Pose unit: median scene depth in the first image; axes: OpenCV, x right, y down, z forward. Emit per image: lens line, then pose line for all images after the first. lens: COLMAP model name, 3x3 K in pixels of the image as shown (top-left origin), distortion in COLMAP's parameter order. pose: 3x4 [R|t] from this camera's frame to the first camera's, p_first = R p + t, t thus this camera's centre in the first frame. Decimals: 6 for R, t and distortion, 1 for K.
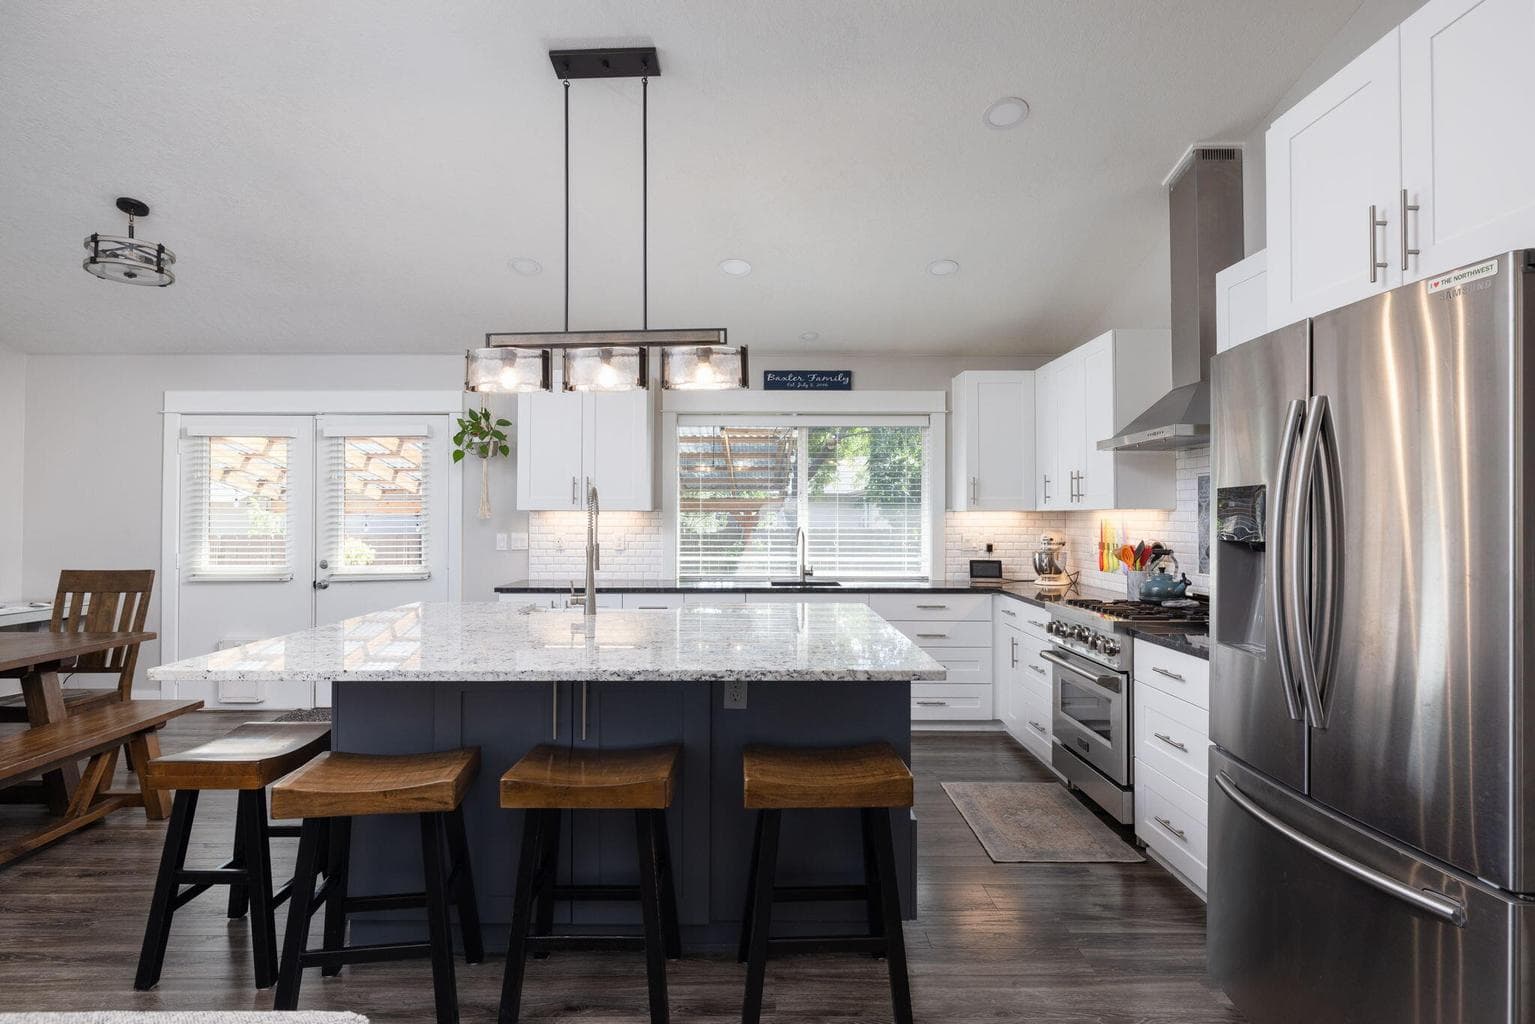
lens RADIAL K [[809.5, 0, 767.5], [0, 809.5, 512.0], [0, 0, 1]] dist [-0.004579, -0.000419]
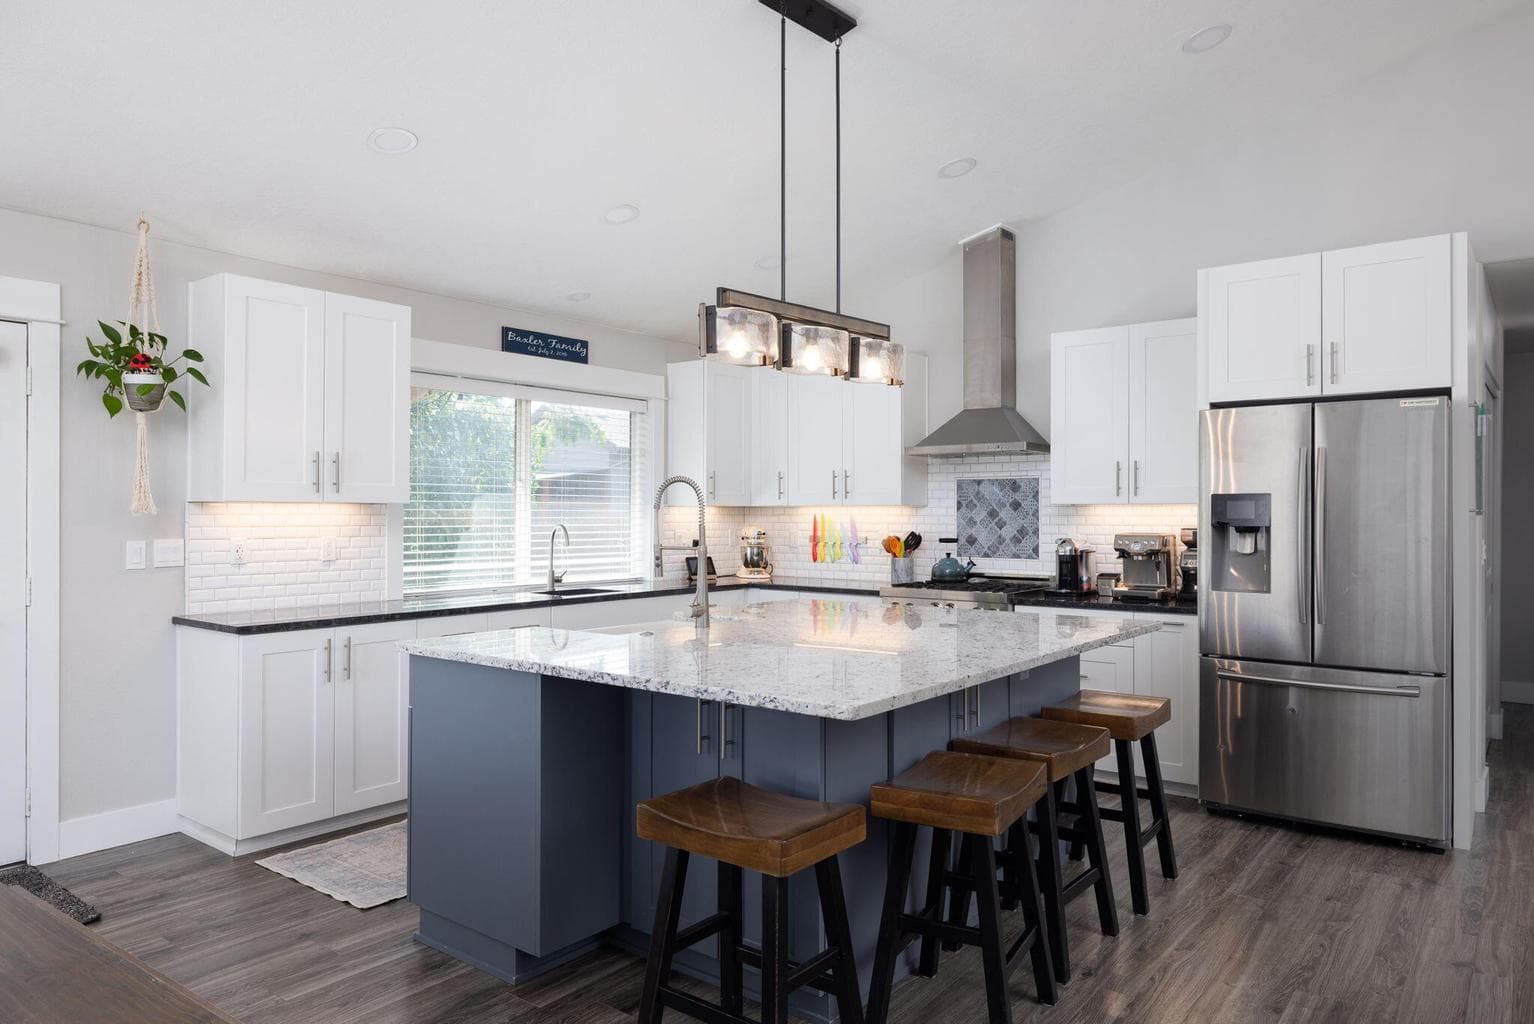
lens RADIAL K [[1009.5, 0, 788.8], [0, 1009.5, 504.4], [0, 0, 1]] dist [0.002082, 0.002848]
pose [[0.612258, 0.005862, 0.790637, -0.621487], [-0.004622, 0.999982, -0.003834, 0.001282], [-0.790645, -0.001307, 0.612274, 0.180565]]
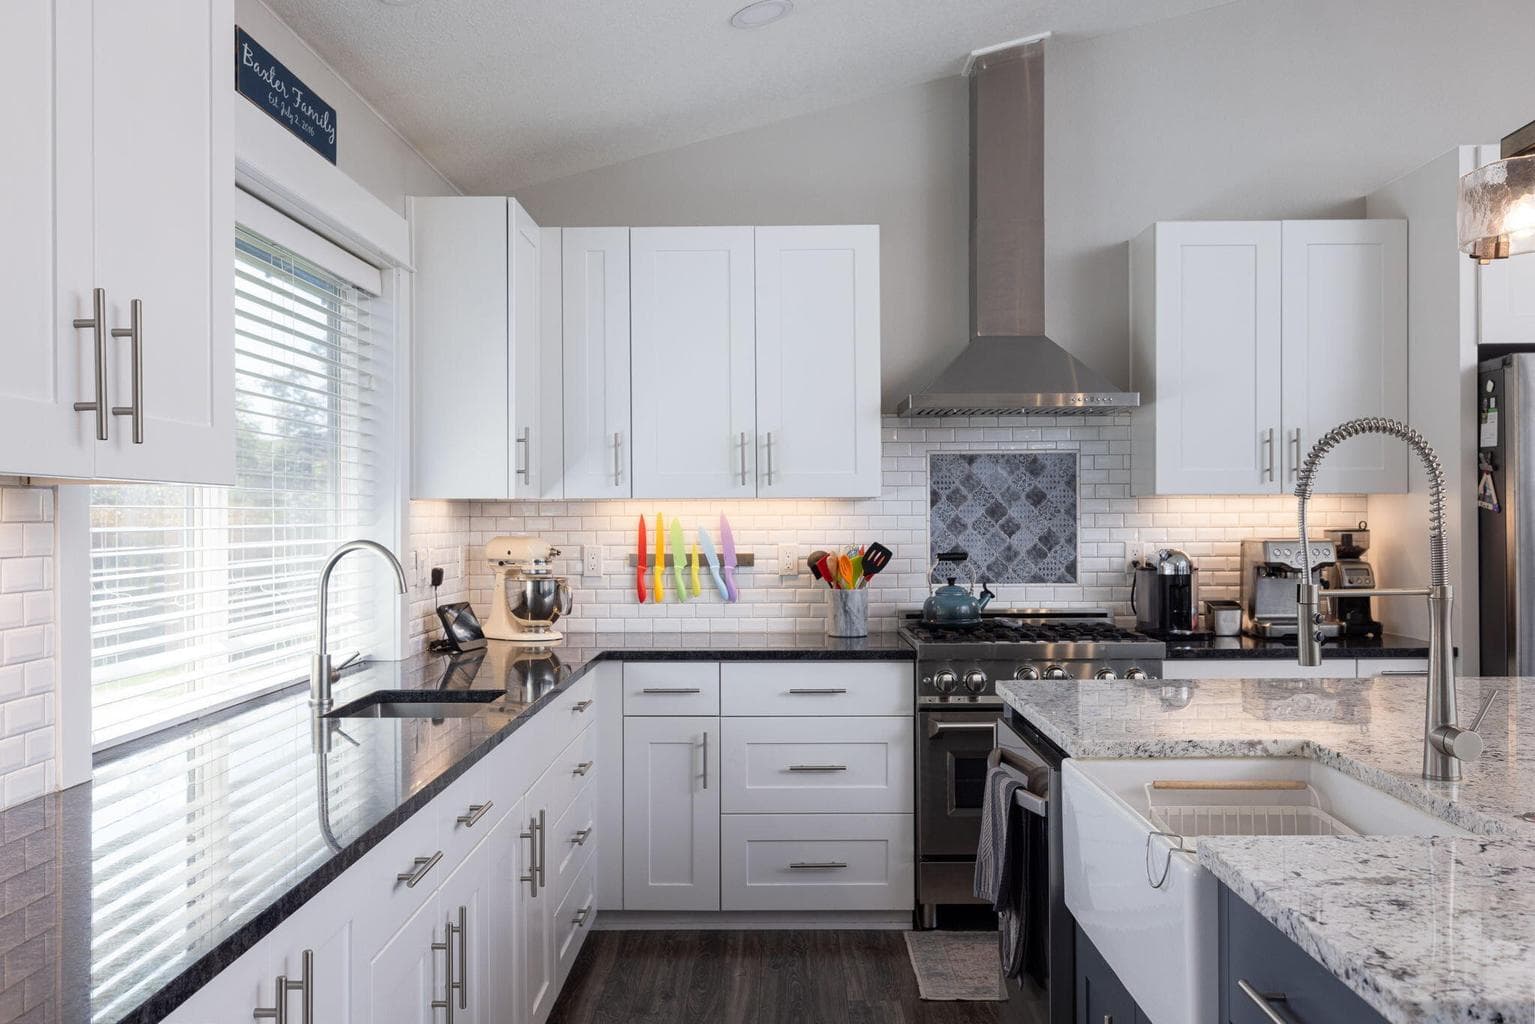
lens RADIAL K [[1316.0, 0, 767.5], [0, 1316.0, 512.0], [0, 0, 1]] dist [-0.001237, -0.000014]
pose [[0.035286, -0.001218, 0.999377, -0.493871], [-0.000307, 0.999999, 0.001230, 0.005749], [-0.999377, -0.000351, 0.035285, 0.798196]]
